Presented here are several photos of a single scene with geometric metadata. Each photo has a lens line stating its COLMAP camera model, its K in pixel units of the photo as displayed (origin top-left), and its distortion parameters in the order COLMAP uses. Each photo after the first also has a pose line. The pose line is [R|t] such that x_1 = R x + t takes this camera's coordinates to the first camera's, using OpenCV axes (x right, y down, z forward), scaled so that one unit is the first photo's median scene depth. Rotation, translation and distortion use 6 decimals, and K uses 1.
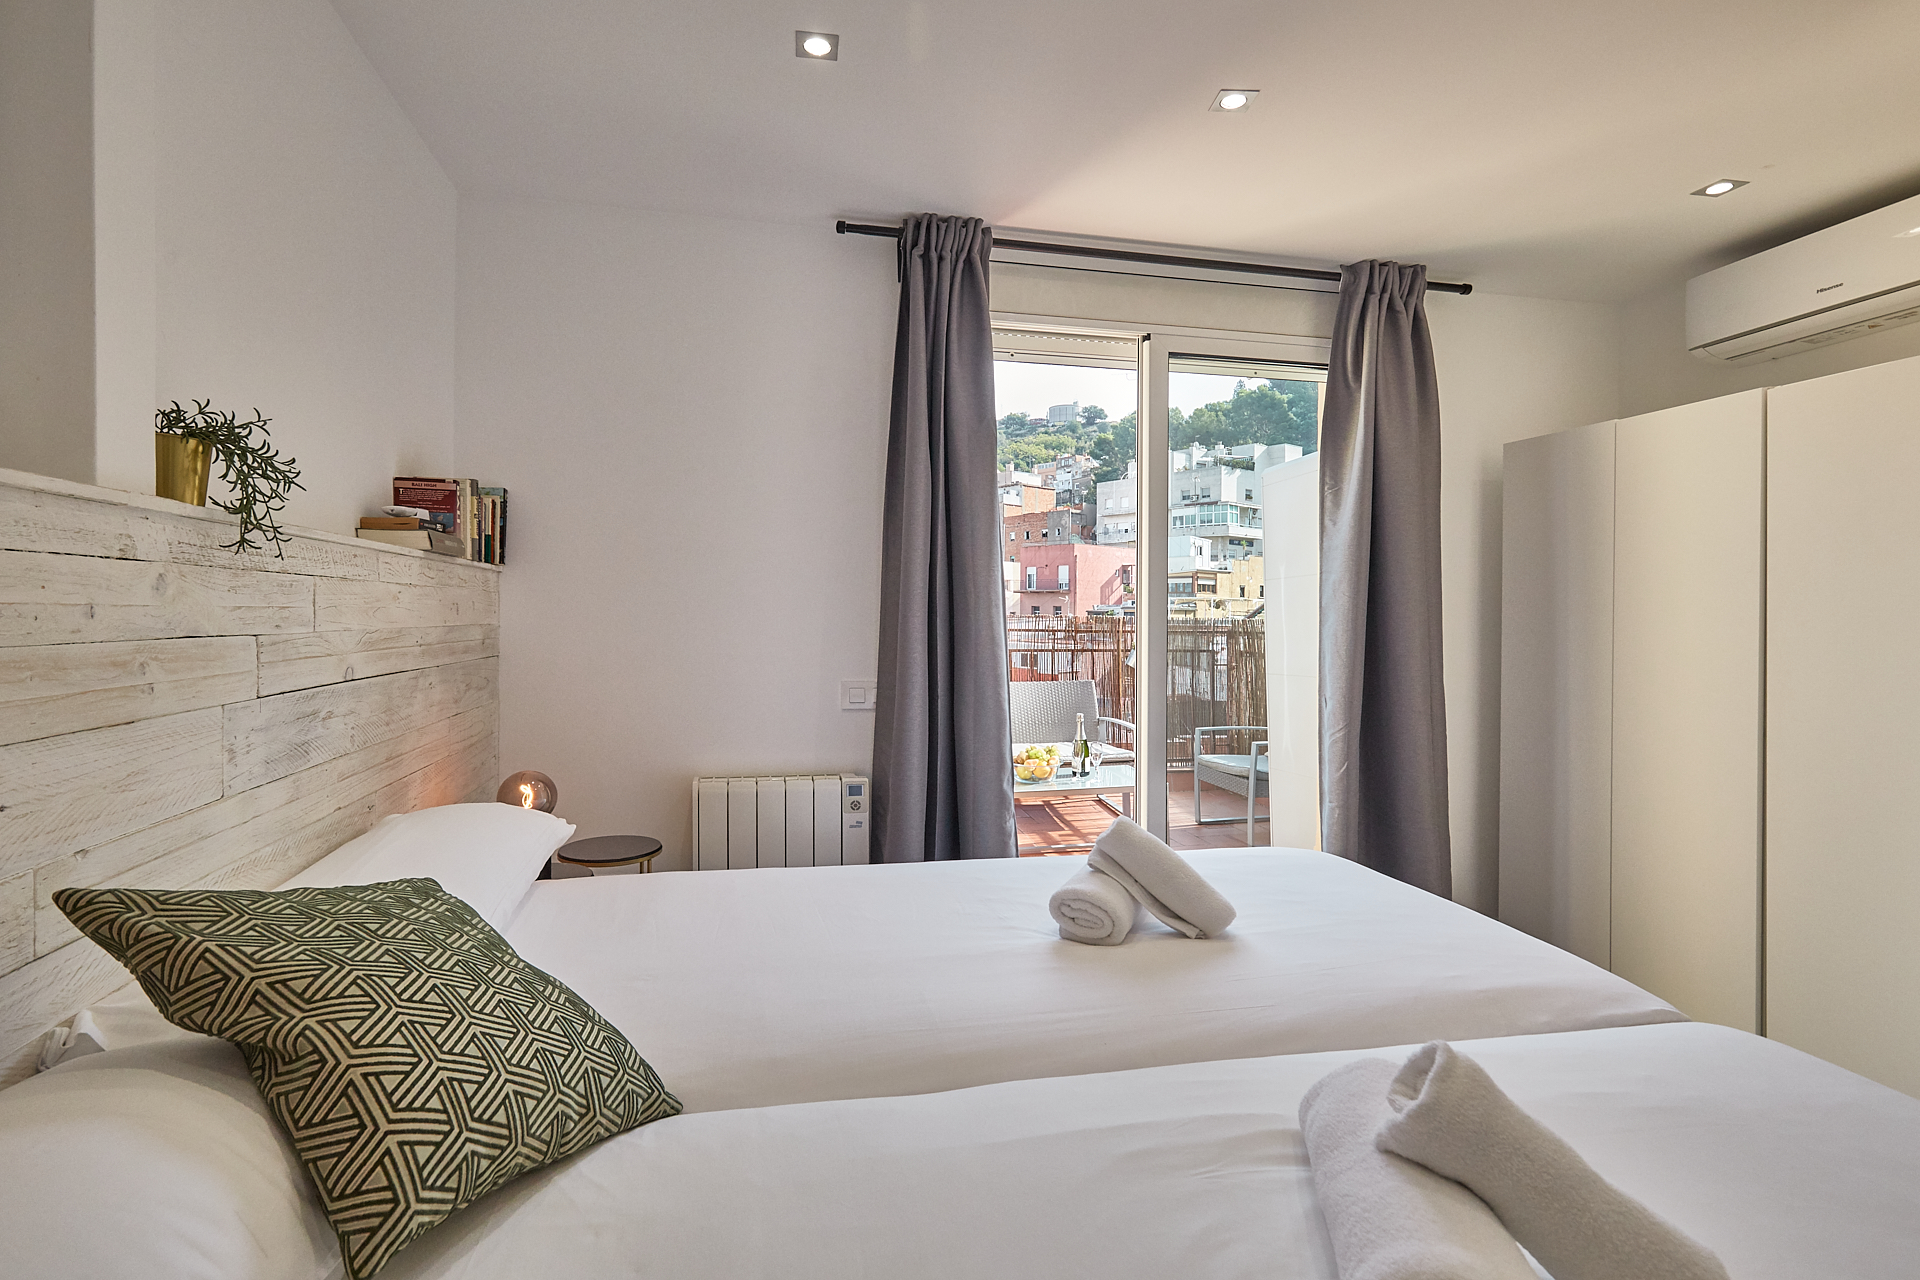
lens RADIAL K [[882.9, 0, 920.7], [0, 882.9, 624.1], [0, 0, 1]] dist [0.002160, 0.000287]
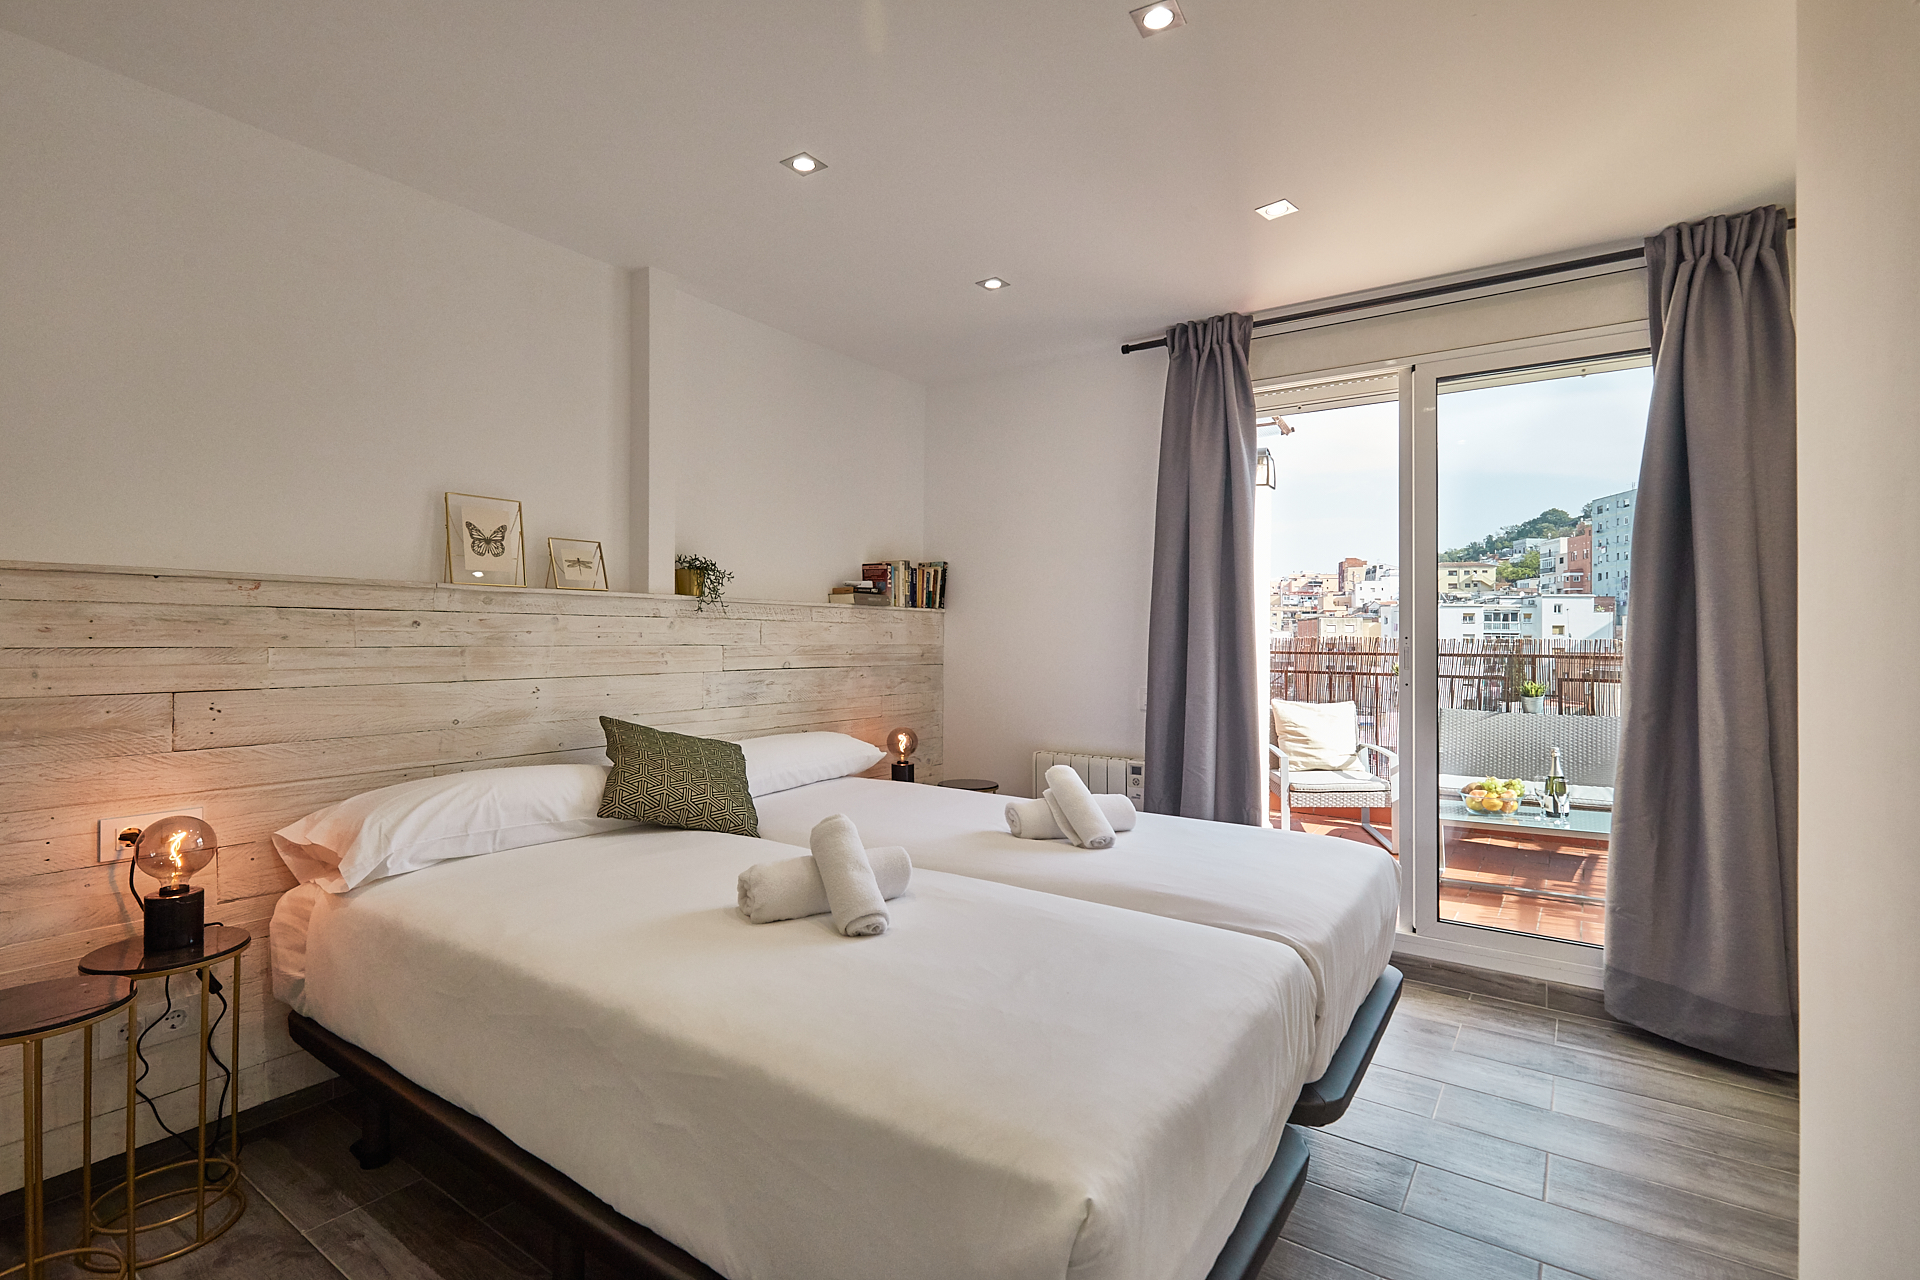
lens RADIAL K [[877.2, 0, 960.0], [0, 877.2, 640.0], [0, 0, 1]] dist [-0.000577, -0.000043]
pose [[0.696944, -0.005608, -0.717103, 0.399032], [-0.006138, 0.999886, -0.013785, 0.007527], [0.717099, 0.014009, 0.696830, -0.061155]]
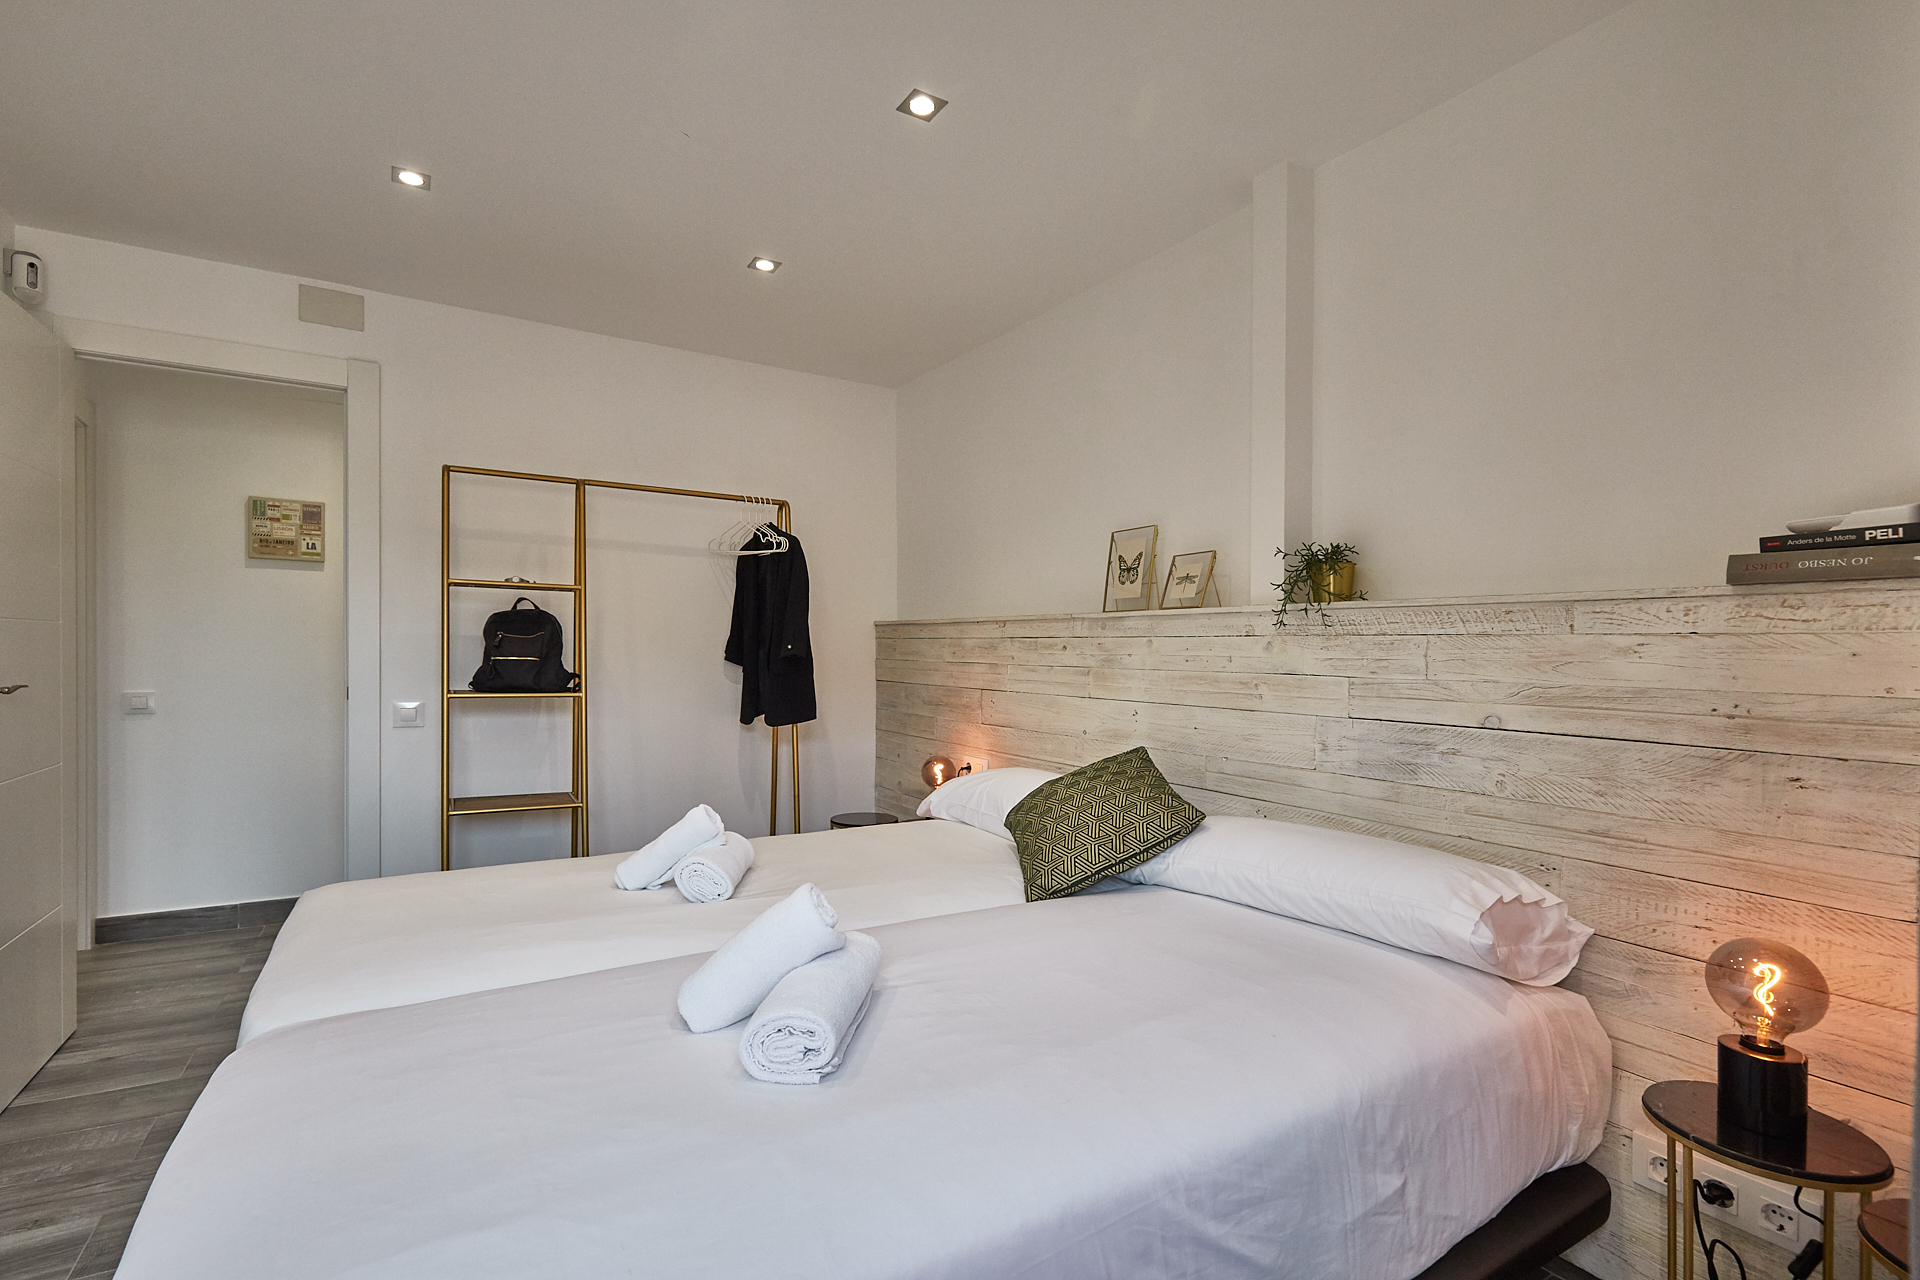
lens RADIAL K [[883.9, 0, 988.6], [0, 883.9, 676.9], [0, 0, 1]] dist [-0.020096, 0.010410]
pose [[-0.928661, -0.017736, -0.370505, 0.112608], [-0.032733, 0.998878, 0.034229, -0.005502], [0.369482, 0.043915, -0.928200, 0.605573]]
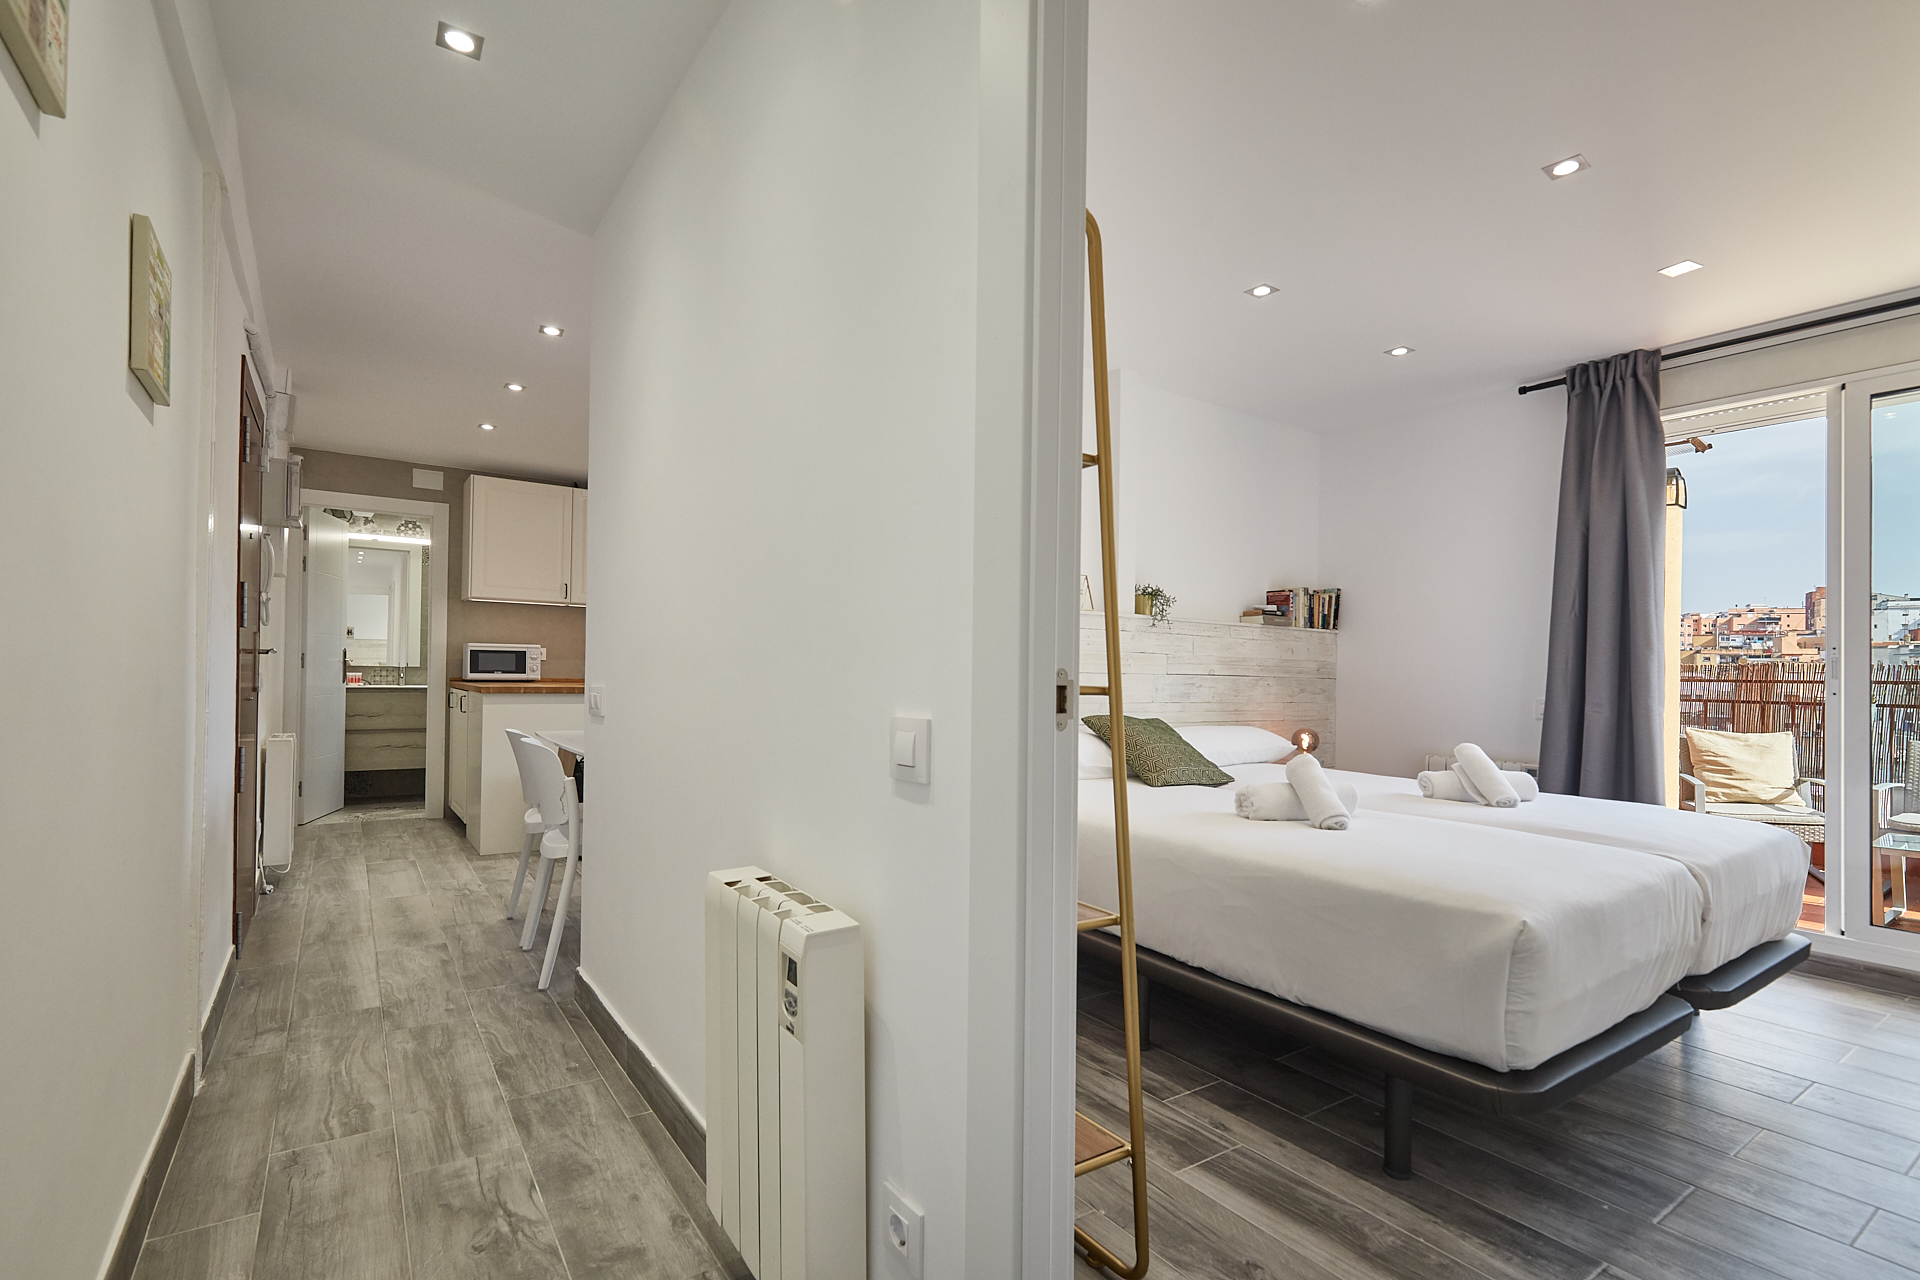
lens RADIAL K [[883.9, 0, 988.6], [0, 883.9, 676.9], [0, 0, 1]] dist [-0.020096, 0.010410]
pose [[0.416871, -0.004704, -0.908954, 0.505699], [-0.021982, 0.999642, -0.015255, 0.042789], [0.908700, 0.026340, 0.416618, -0.242248]]
